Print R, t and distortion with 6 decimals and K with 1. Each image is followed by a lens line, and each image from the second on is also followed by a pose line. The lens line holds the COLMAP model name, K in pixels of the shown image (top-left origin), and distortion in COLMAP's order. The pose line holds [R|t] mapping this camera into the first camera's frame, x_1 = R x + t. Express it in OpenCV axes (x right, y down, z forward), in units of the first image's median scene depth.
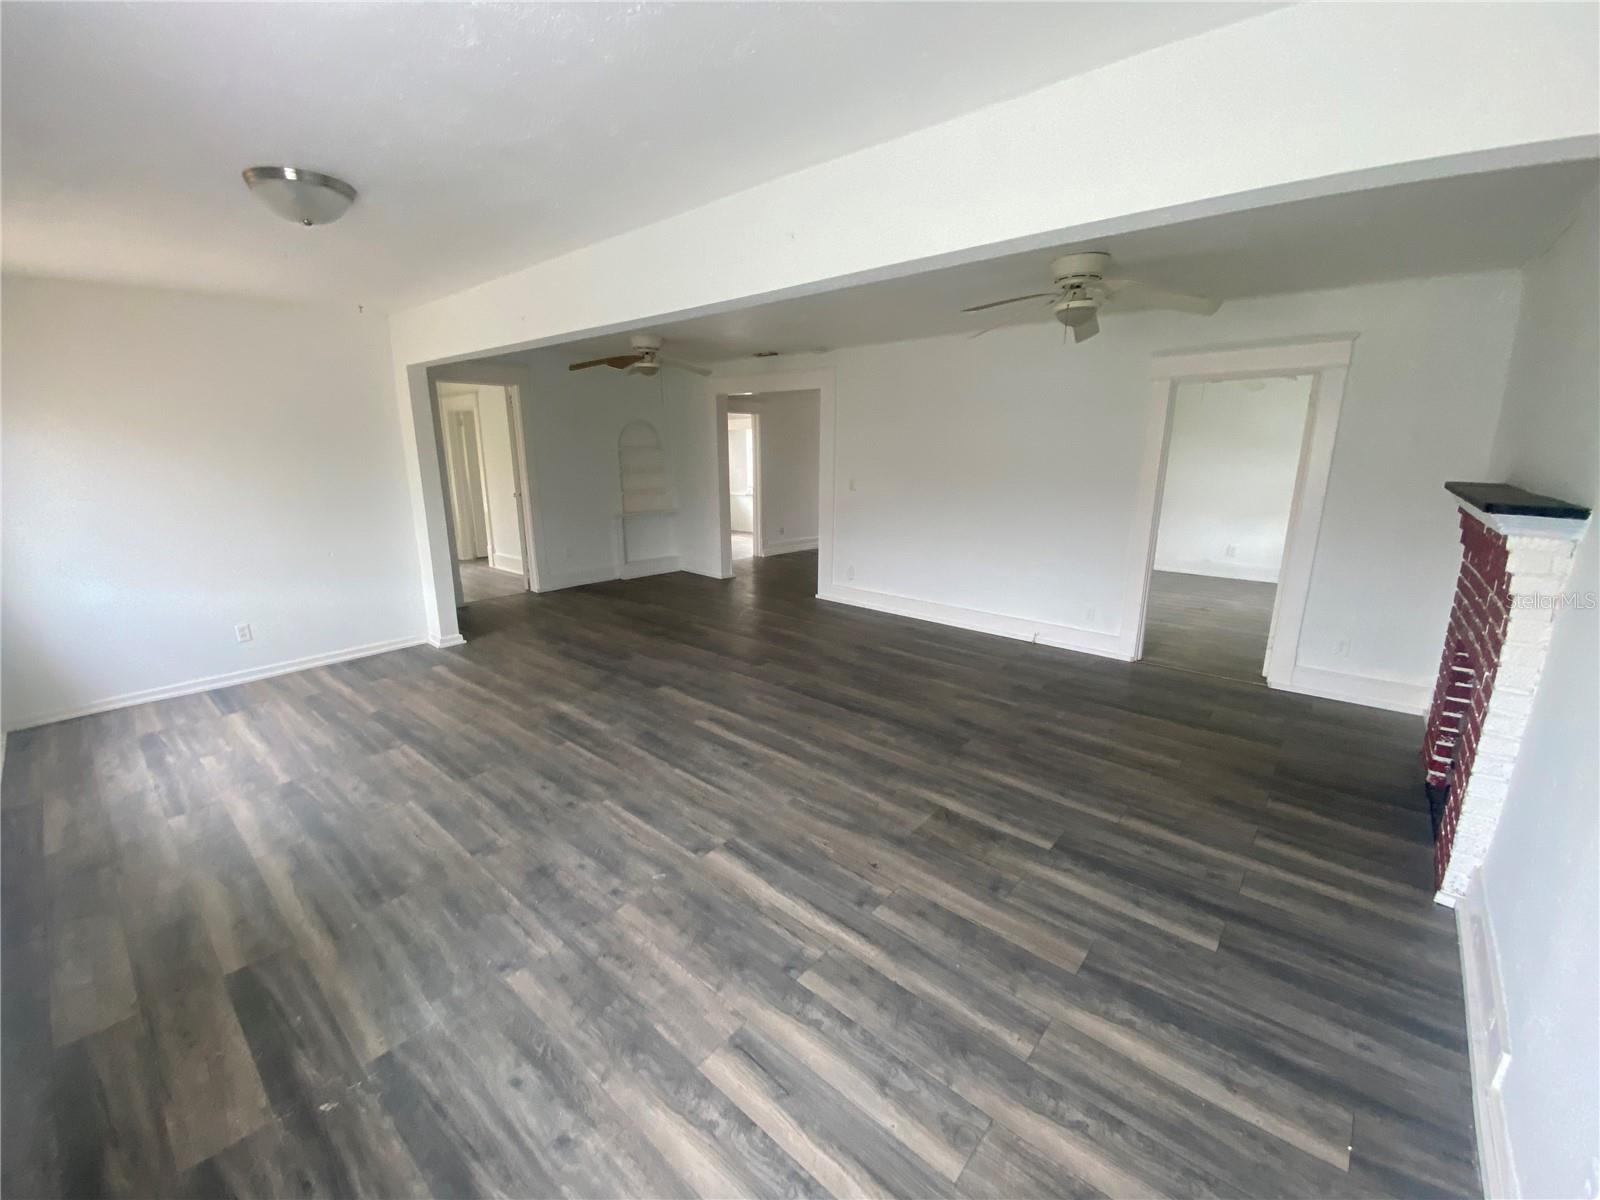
lens RADIAL K [[642.3, 0, 804.2], [0, 642.3, 597.9], [0, 0, 1]] dist [0.034154, -0.028970]
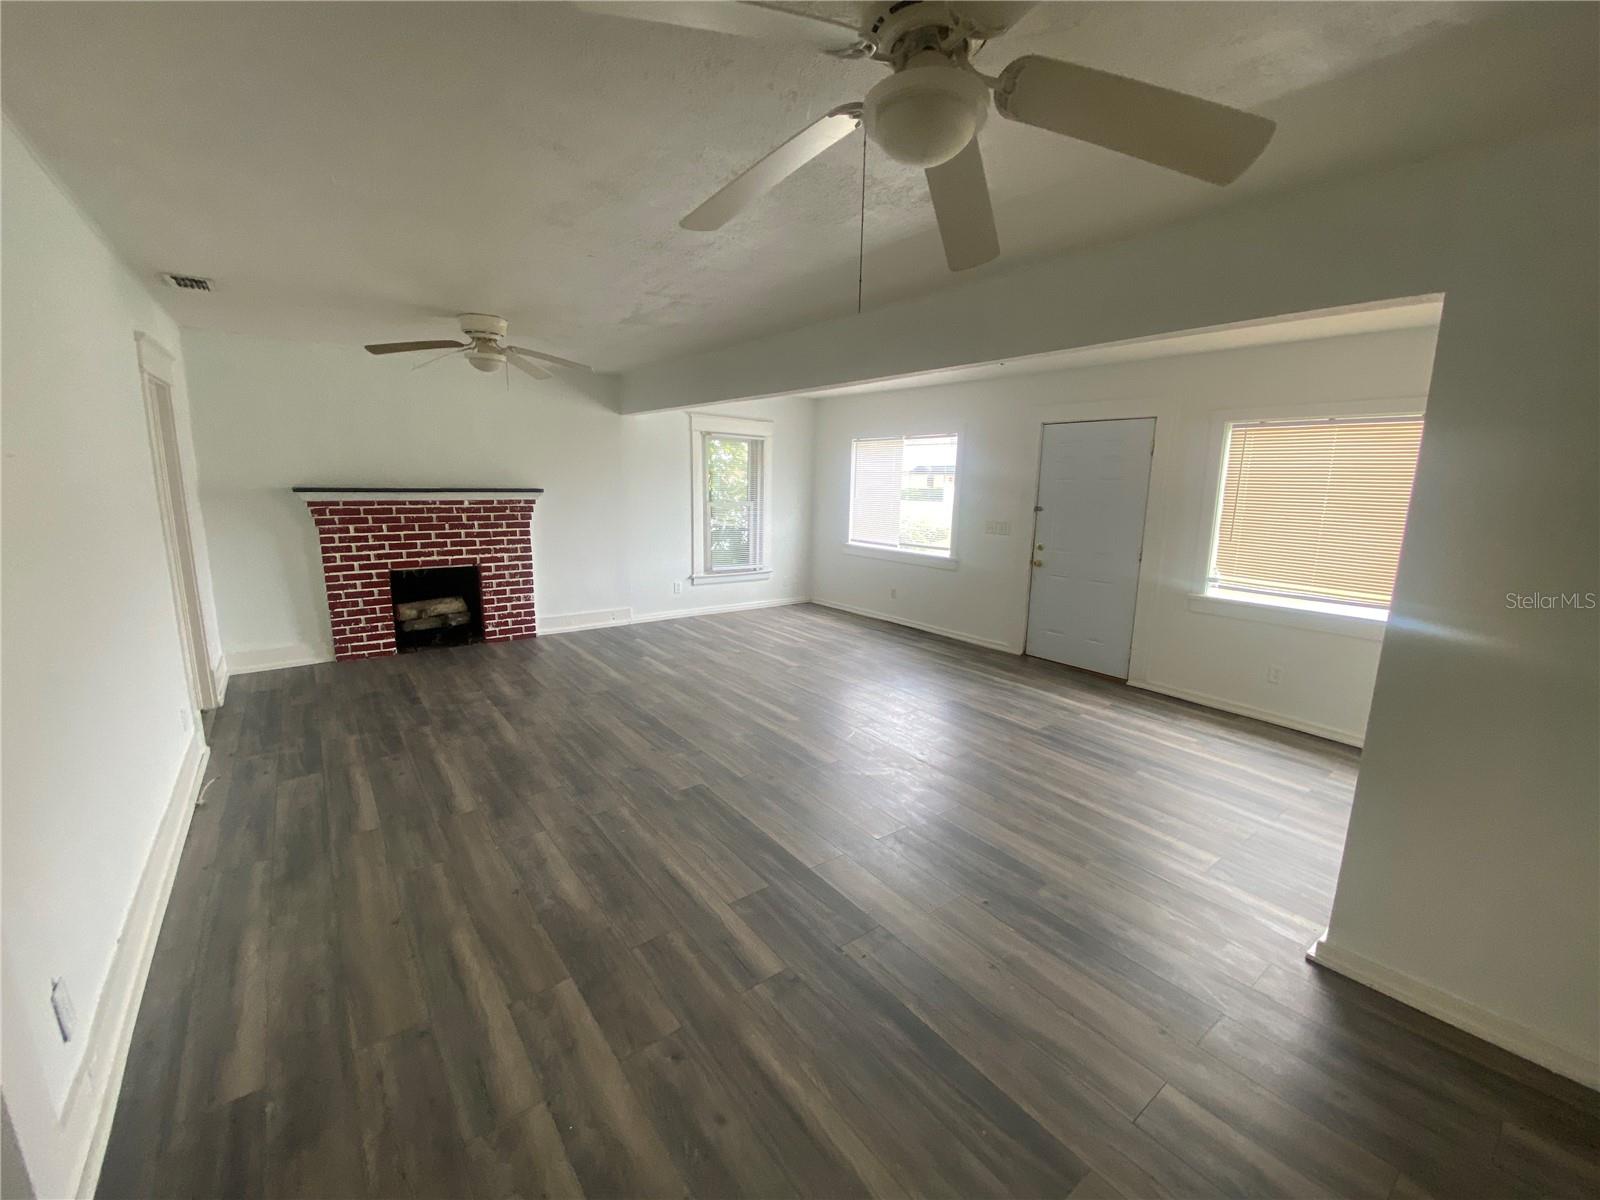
lens RADIAL K [[642.3, 0, 804.2], [0, 642.3, 597.9], [0, 0, 1]] dist [0.034154, -0.028970]
pose [[-0.979234, -0.059102, 0.193928, -0.486219], [0.024487, 0.915079, 0.402530, -0.574094], [-0.201250, 0.398920, -0.894629, 2.422406]]
